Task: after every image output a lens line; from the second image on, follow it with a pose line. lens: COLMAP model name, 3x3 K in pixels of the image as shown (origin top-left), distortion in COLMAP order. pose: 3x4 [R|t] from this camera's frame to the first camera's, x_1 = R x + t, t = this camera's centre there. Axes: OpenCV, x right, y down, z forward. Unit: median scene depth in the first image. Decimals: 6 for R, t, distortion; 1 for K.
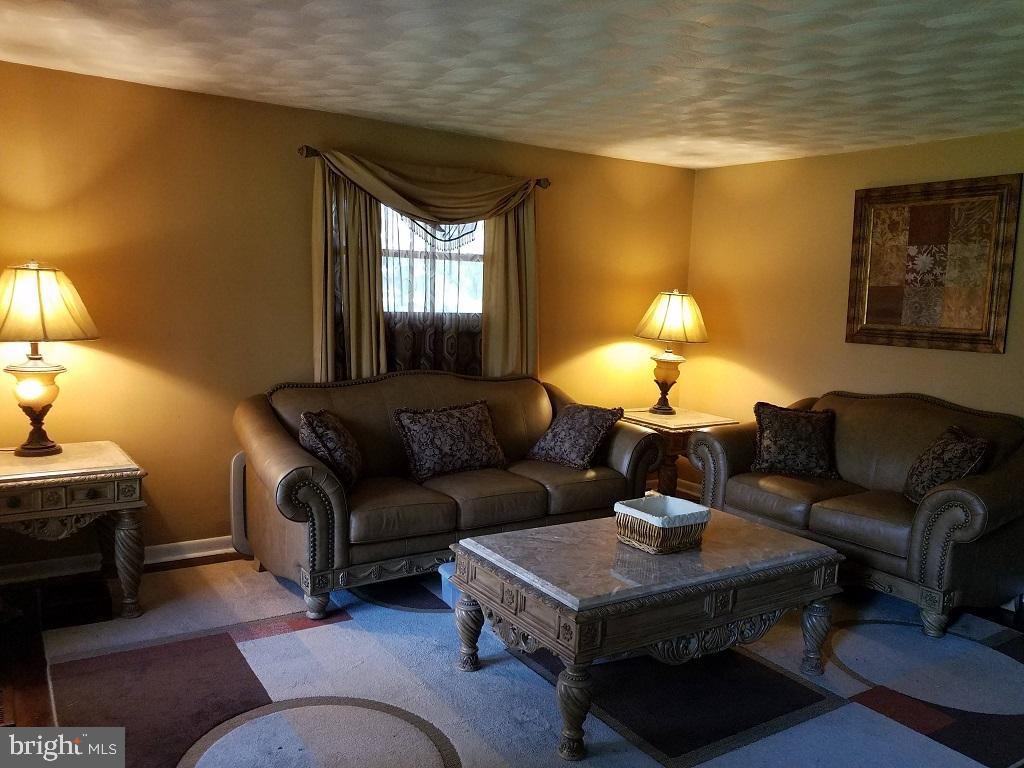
lens RADIAL K [[803.2, 0, 499.8], [0, 803.2, 415.1], [0, 0, 1]] dist [-0.006480, 0.006802]
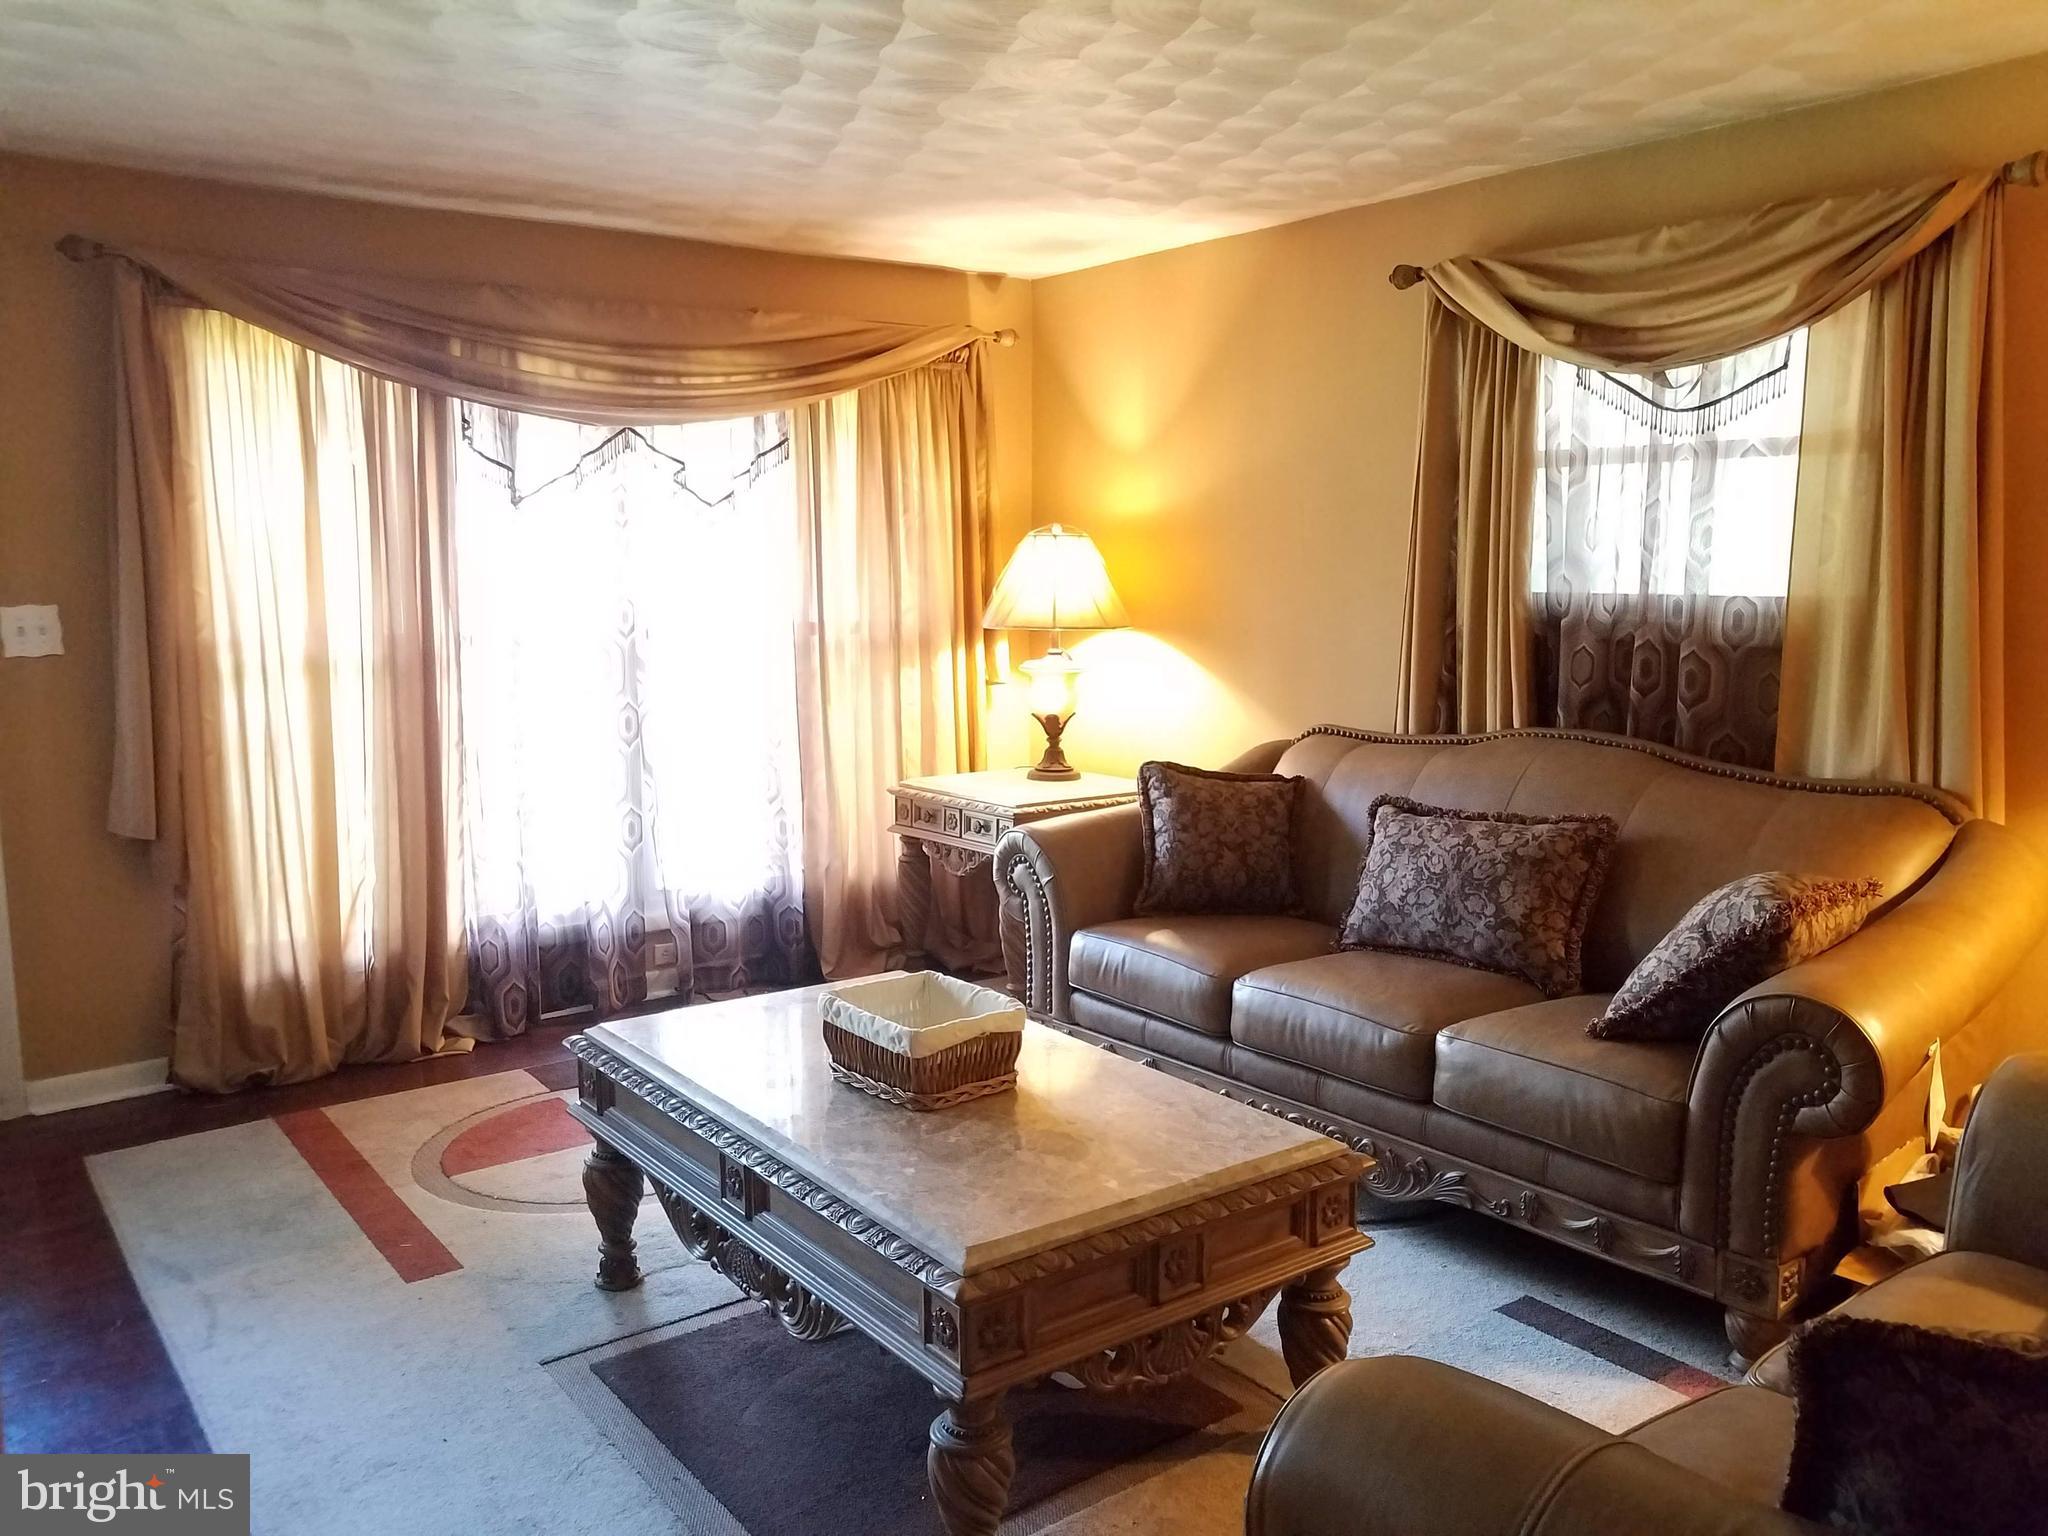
lens RADIAL K [[1606.3, 0, 999.5], [0, 1606.3, 830.3], [0, 0, 1]] dist [-0.006480, 0.006802]
pose [[0.073357, 0.134147, -0.988243, 0.736446], [-0.148191, 0.981378, 0.122215, -0.064563], [0.986234, 0.137483, 0.091870, 0.648519]]
